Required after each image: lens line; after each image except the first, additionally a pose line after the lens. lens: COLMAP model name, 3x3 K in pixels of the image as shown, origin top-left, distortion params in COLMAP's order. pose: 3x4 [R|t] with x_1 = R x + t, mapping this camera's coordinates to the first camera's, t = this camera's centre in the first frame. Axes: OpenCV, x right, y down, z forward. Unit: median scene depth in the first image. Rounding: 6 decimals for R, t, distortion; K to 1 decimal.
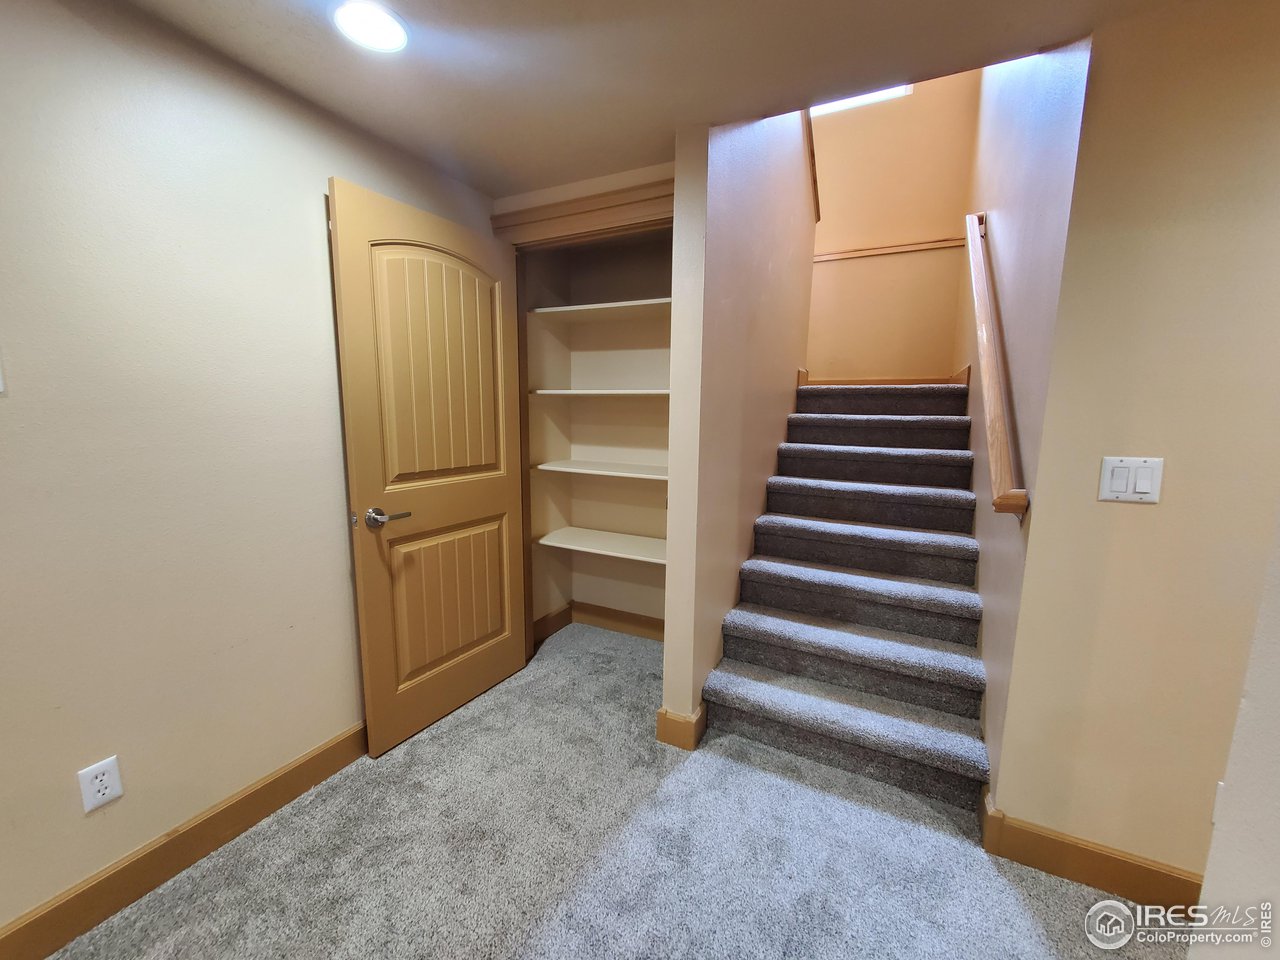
lens RADIAL K [[506.6, 0, 640.8], [0, 506.6, 481.7], [0, 0, 1]] dist [0.000543, -0.000202]
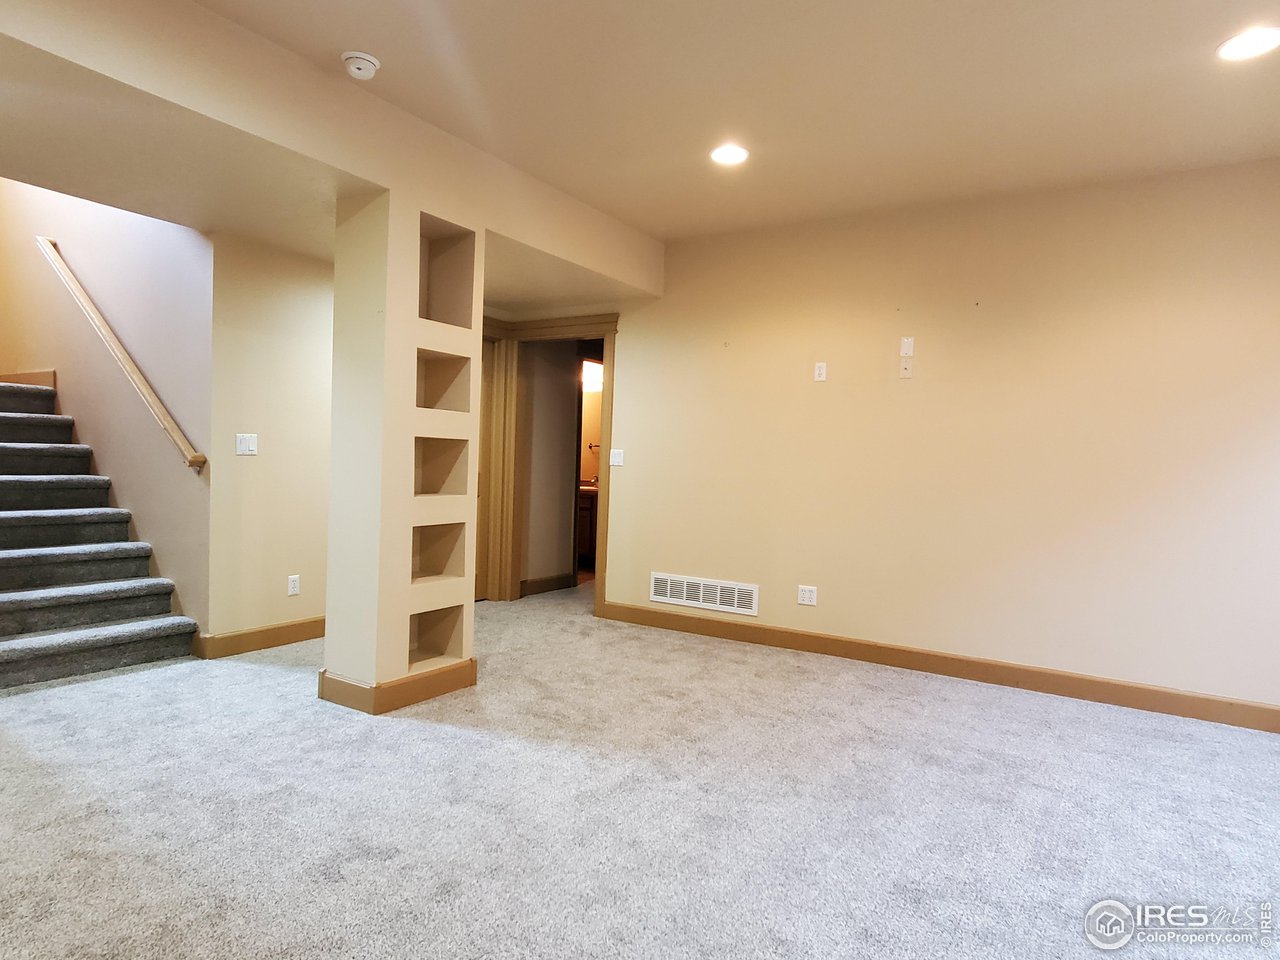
lens RADIAL K [[746.8, 0, 639.7], [0, 746.8, 490.3], [0, 0, 1]] dist [0.004262, 0.002615]
pose [[0.090514, -0.053917, 0.994435, -1.532346], [0.108634, 0.993109, 0.043957, 0.172660], [-0.989952, 0.104051, 0.095747, -0.697133]]
